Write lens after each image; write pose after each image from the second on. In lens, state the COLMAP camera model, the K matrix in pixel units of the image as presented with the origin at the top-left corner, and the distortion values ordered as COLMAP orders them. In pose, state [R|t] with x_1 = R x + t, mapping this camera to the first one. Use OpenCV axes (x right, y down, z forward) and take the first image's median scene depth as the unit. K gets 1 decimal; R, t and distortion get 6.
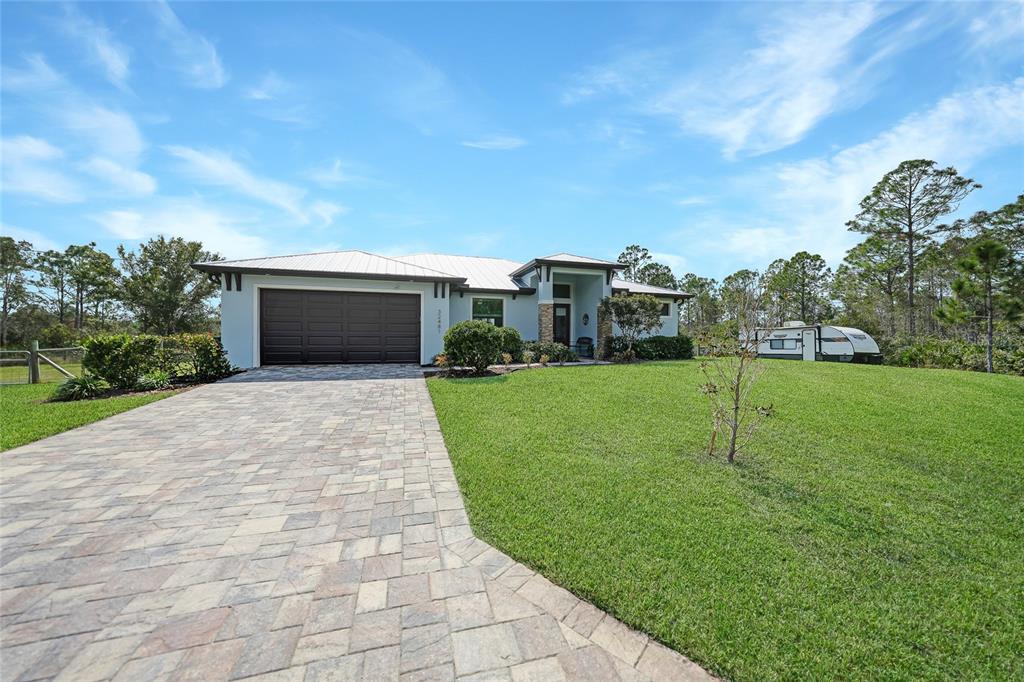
lens RADIAL K [[361.7, 0, 509.6], [0, 361.7, 346.4], [0, 0, 1]] dist [-0.010341, 0.000601]
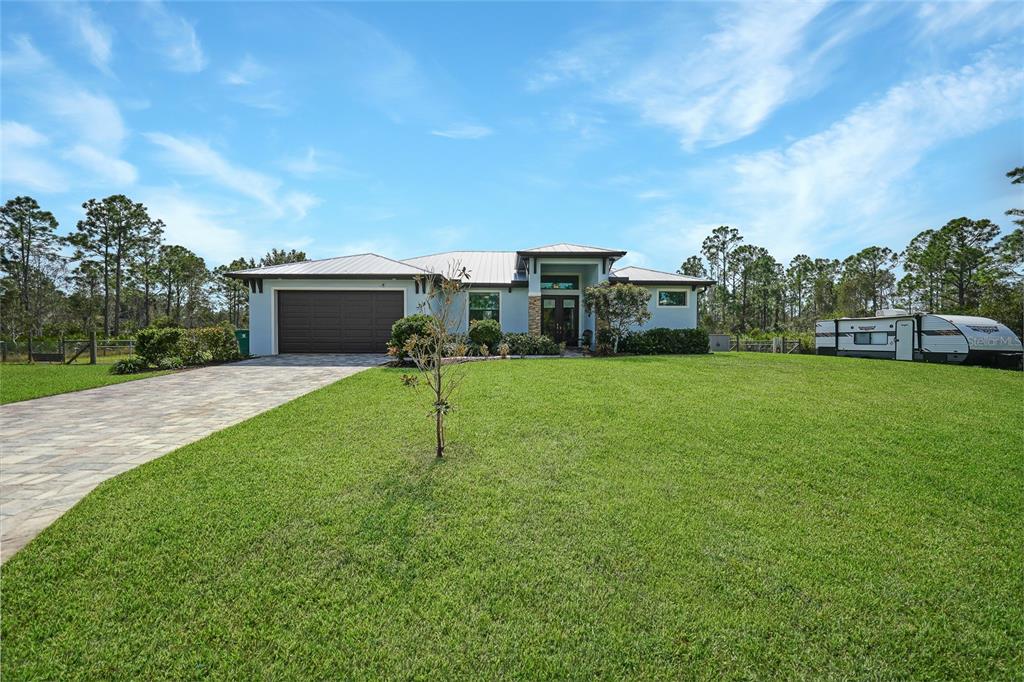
lens RADIAL K [[361.7, 0, 507.9], [0, 361.7, 337.7], [0, 0, 1]] dist [-0.010341, 0.000601]
pose [[0.961430, 0.003458, -0.275027, 0.261816], [-0.005448, 0.999964, -0.006474, 0.001818], [0.274995, 0.007722, 0.961415, 0.028197]]
